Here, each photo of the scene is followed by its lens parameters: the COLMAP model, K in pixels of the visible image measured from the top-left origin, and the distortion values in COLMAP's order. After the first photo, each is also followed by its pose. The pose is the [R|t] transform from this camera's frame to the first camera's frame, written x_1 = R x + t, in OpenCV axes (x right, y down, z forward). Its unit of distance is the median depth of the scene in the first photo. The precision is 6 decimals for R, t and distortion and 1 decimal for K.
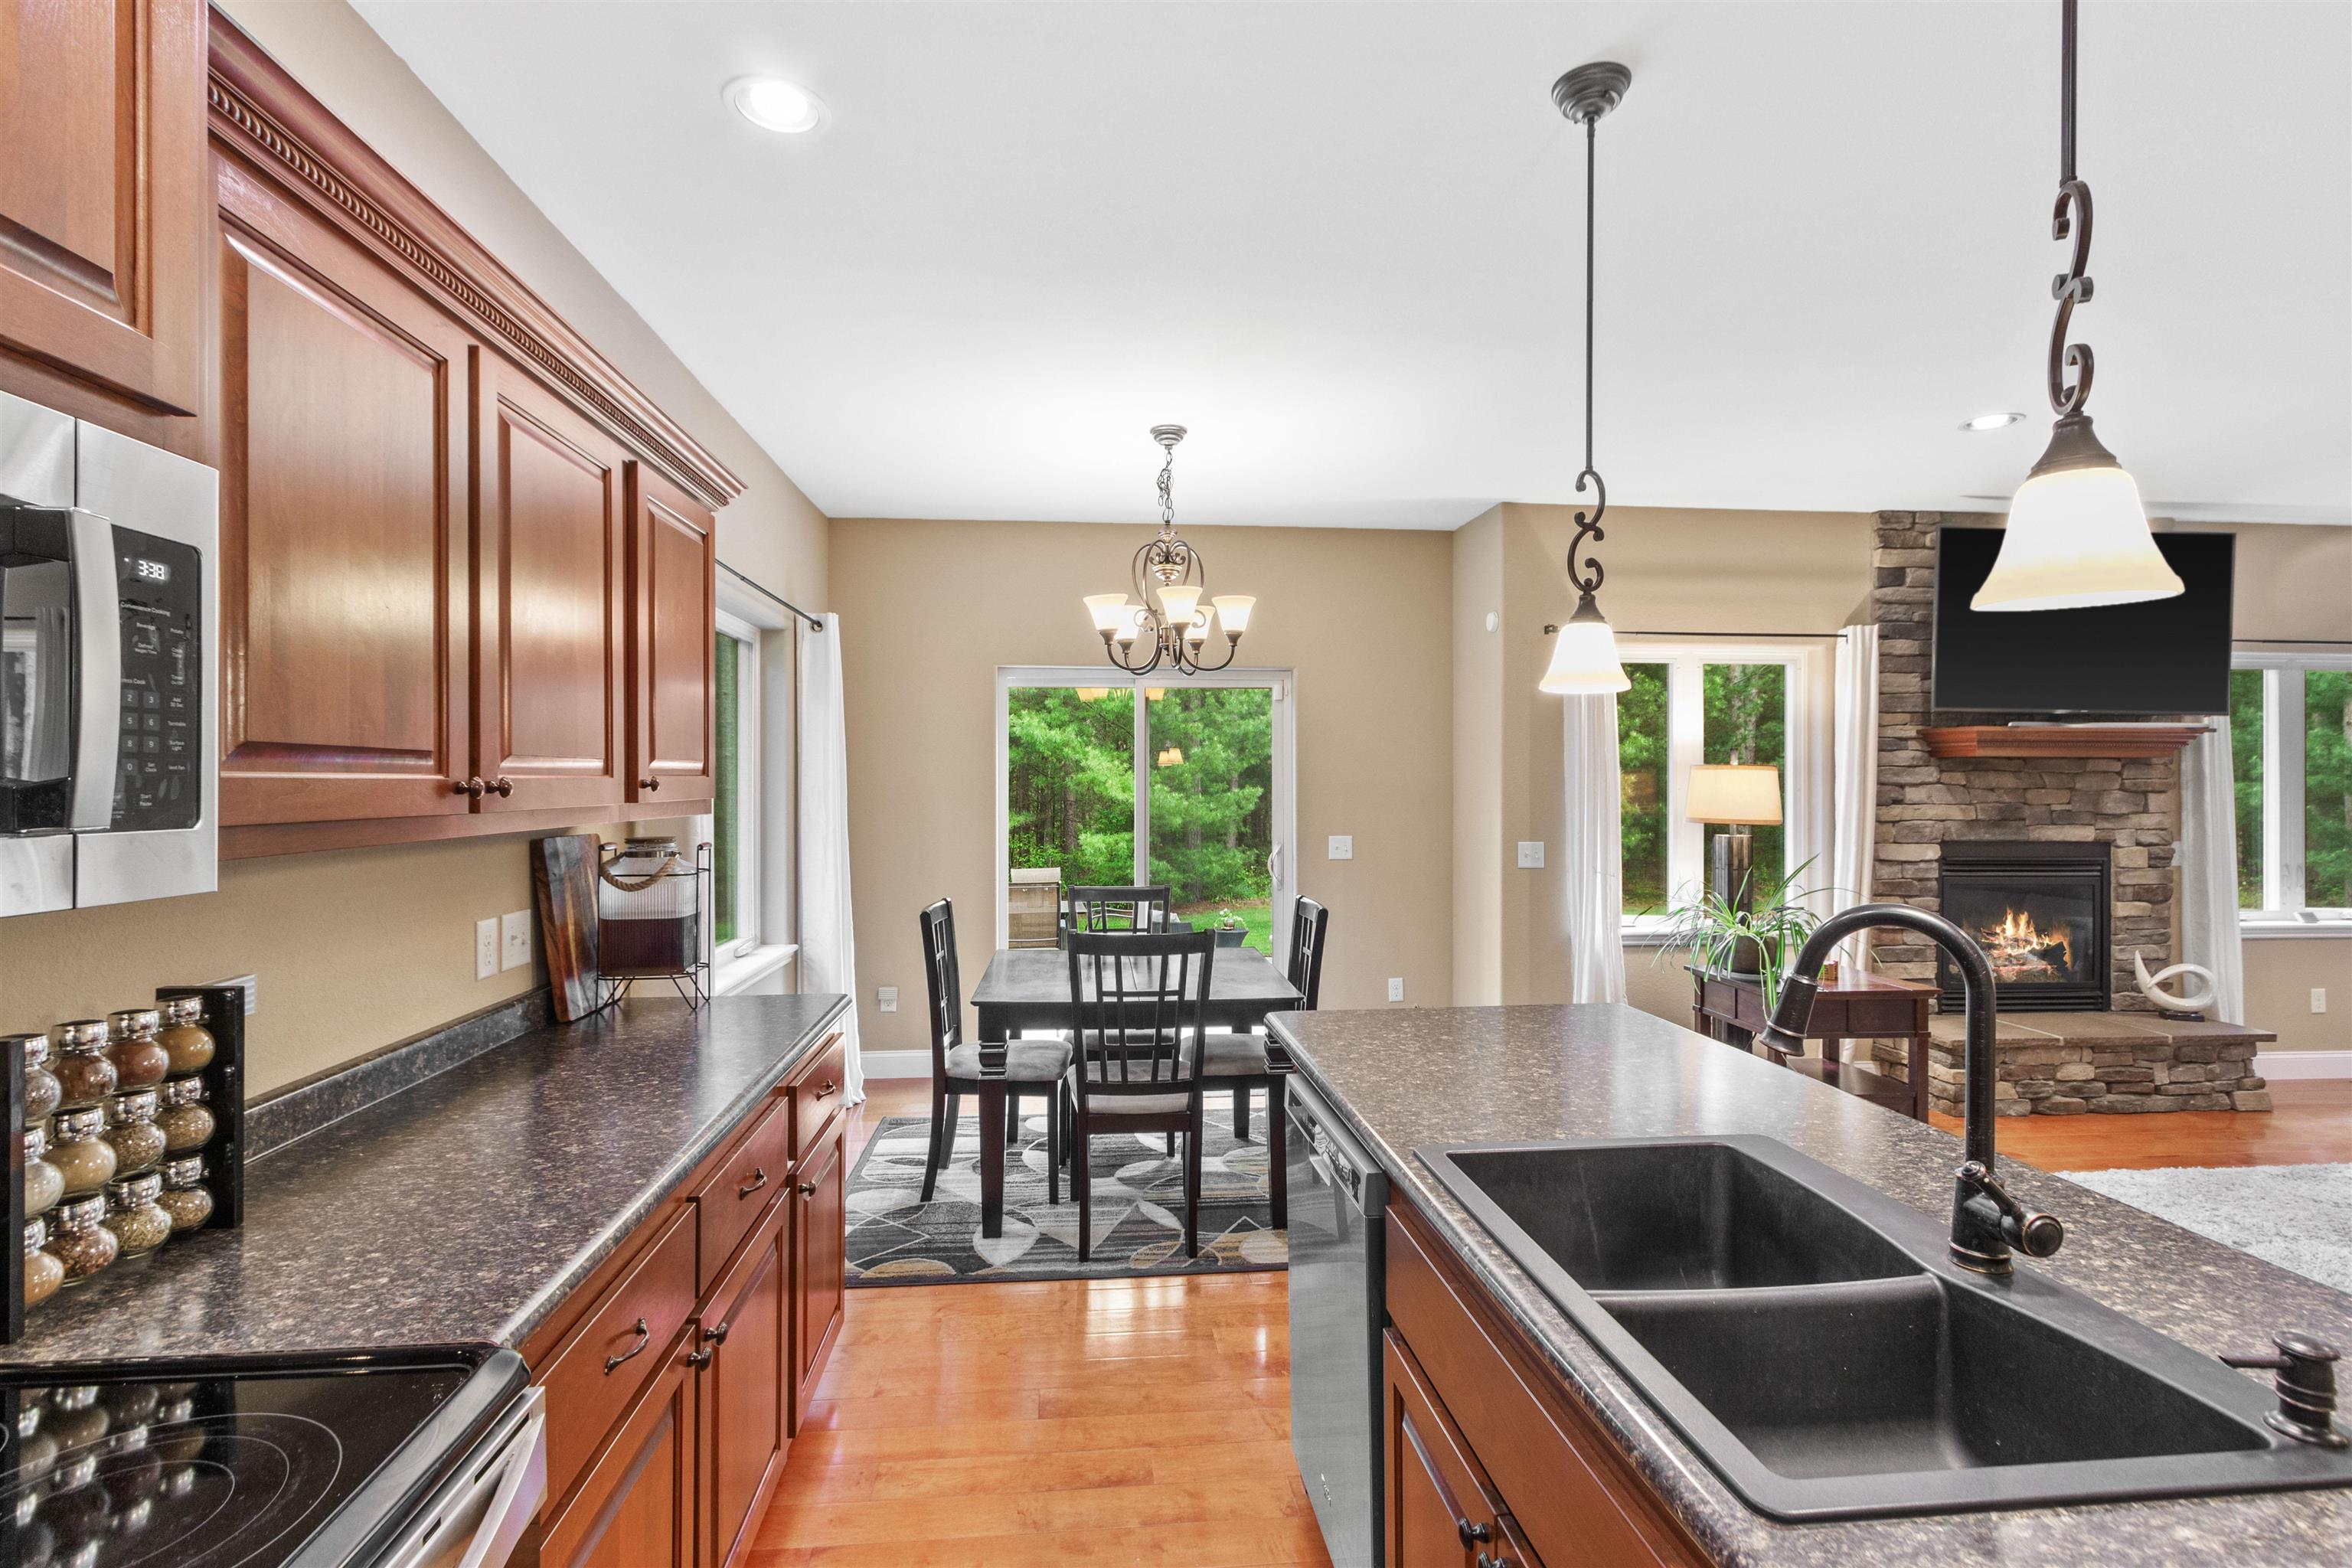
lens RADIAL K [[1113.8, 0, 1170.5], [0, 1113.8, 778.0], [0, 0, 1]] dist [0.001571, 0.000205]
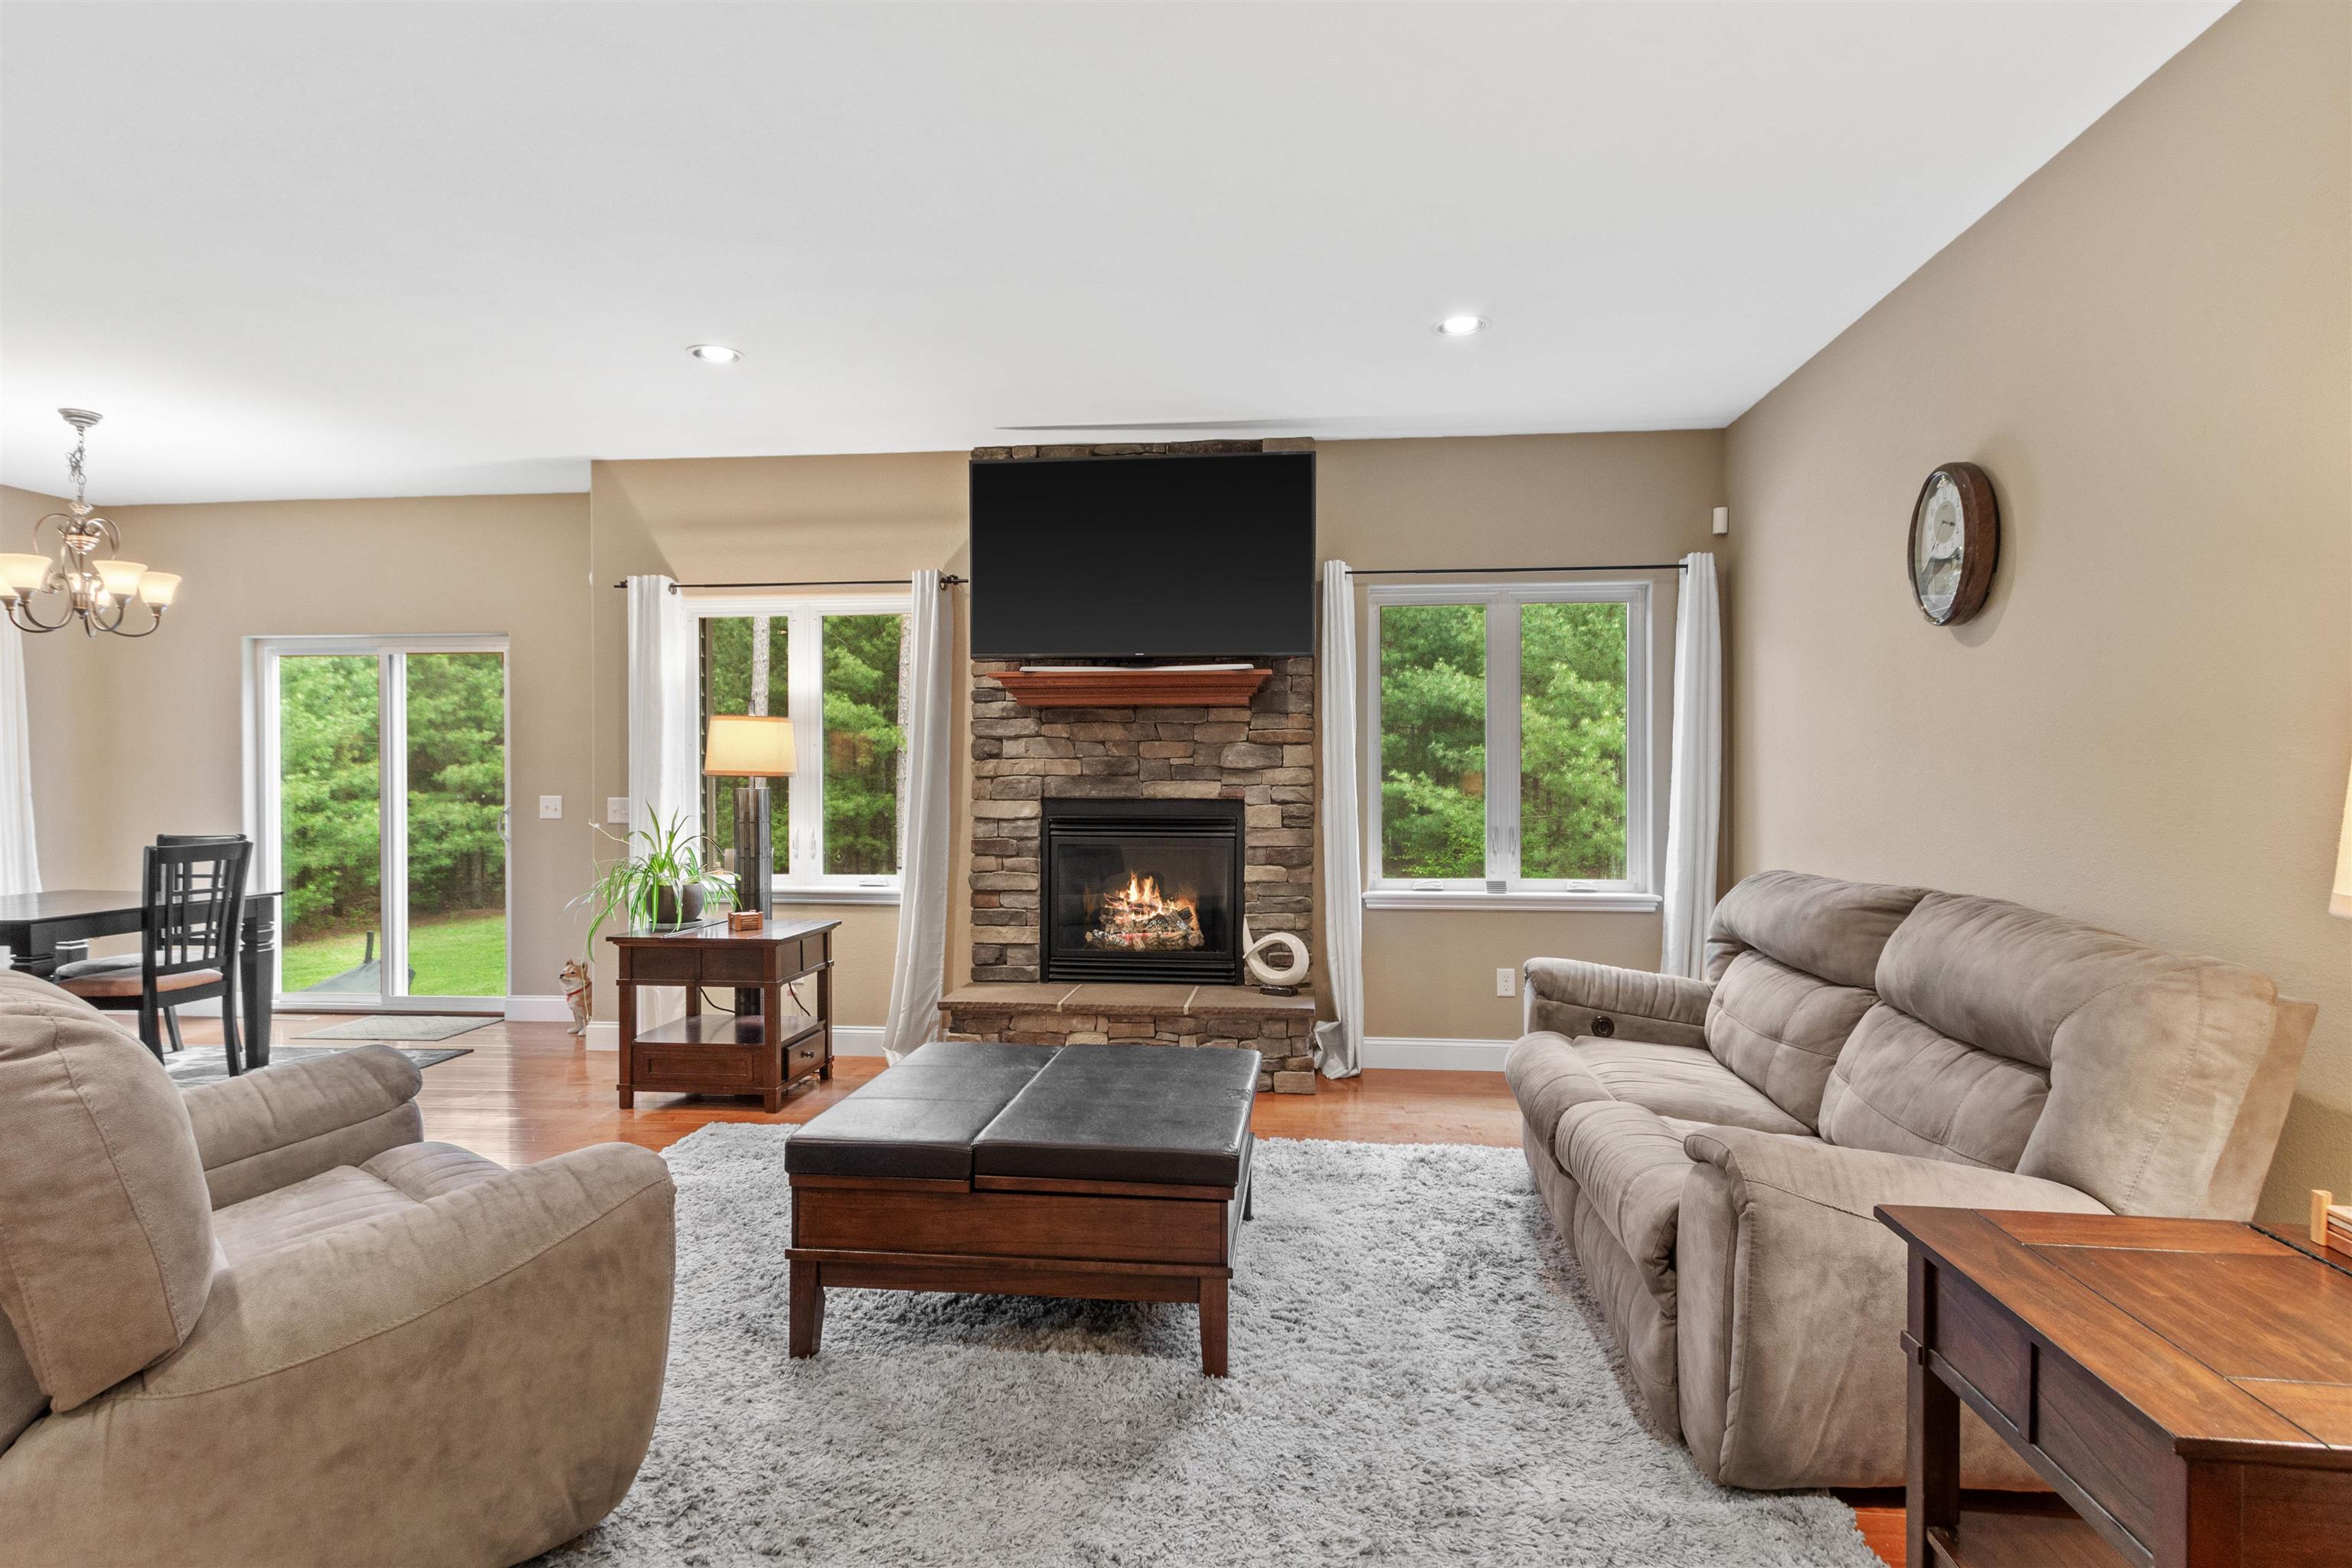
lens RADIAL K [[1216.1, 0, 1179.3], [0, 1216.1, 790.6], [0, 0, 1]] dist [0.001819, 0.000452]
pose [[0.981004, -0.001785, -0.193981, 1.005362], [0.003959, 0.999934, 0.010819, 0.040102], [0.193948, -0.011381, 0.980946, 0.019533]]
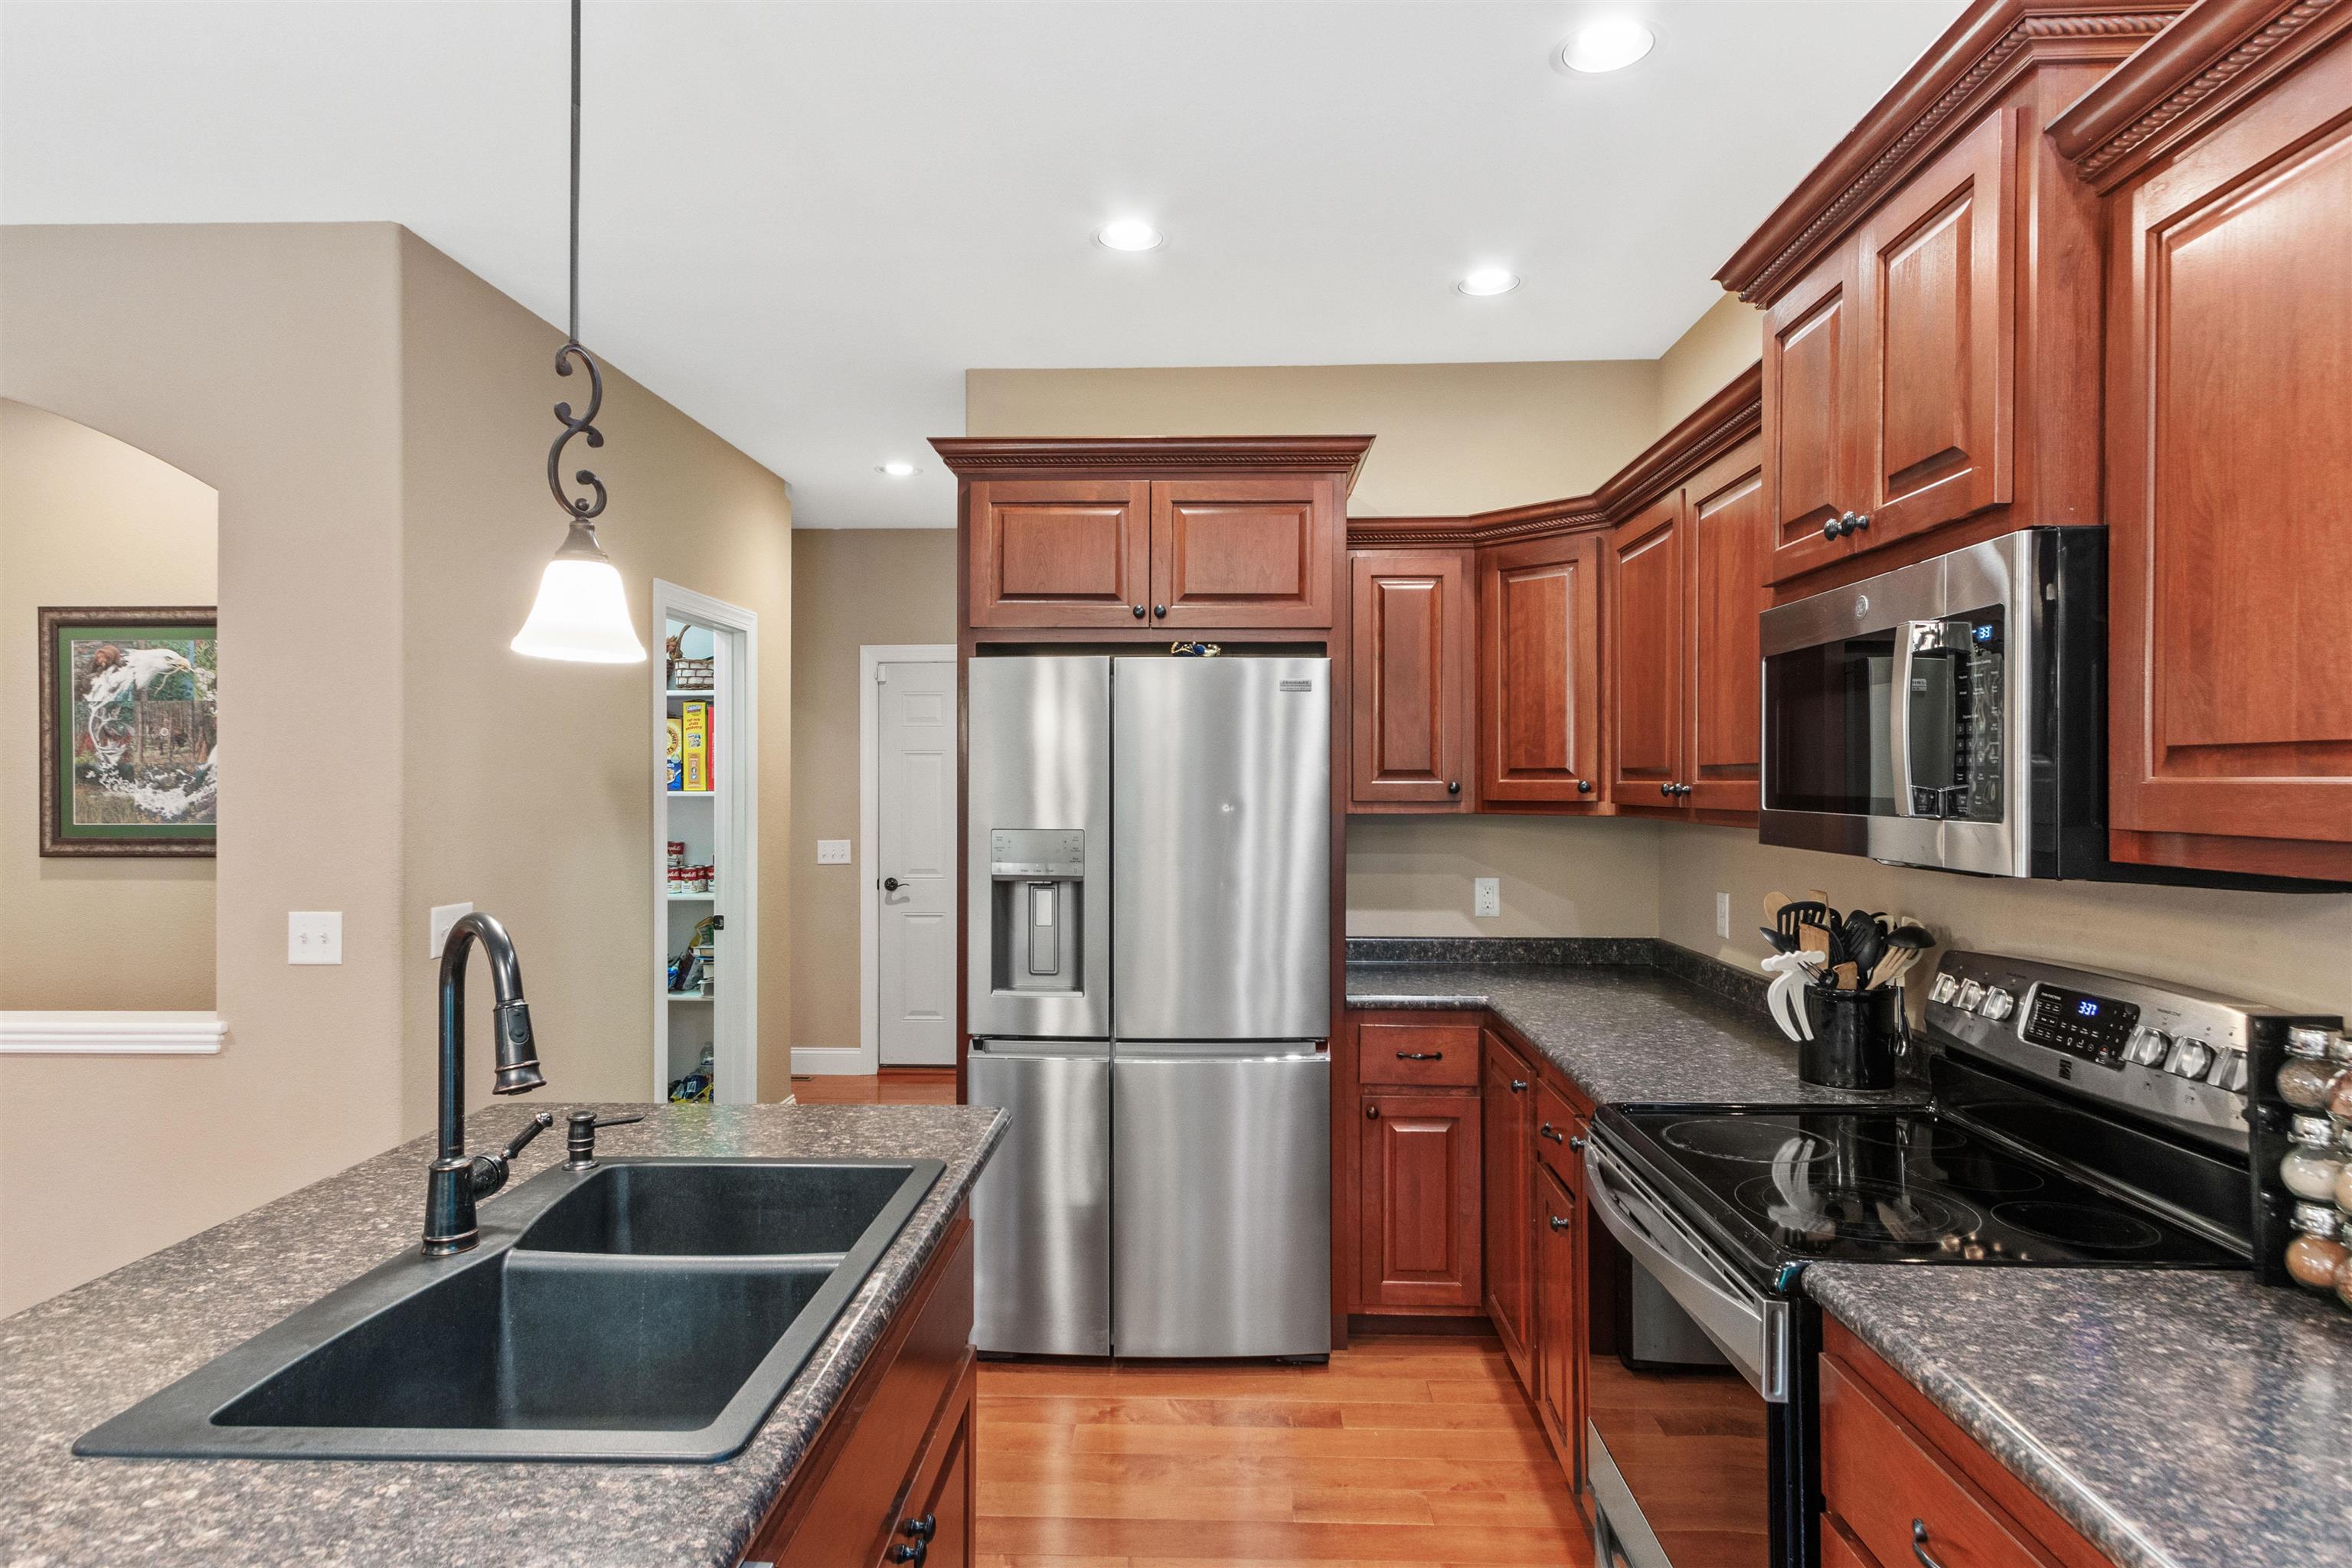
lens RADIAL K [[1305.1, 0, 1186.6], [0, 1305.1, 782.3], [0, 0, 1]] dist [-0.000431, 0.000011]
pose [[-0.991582, -0.000939, 0.129480, -0.027046], [-0.001275, 0.999996, -0.002517, 0.000484], [-0.129477, -0.002661, -0.991579, 0.499427]]
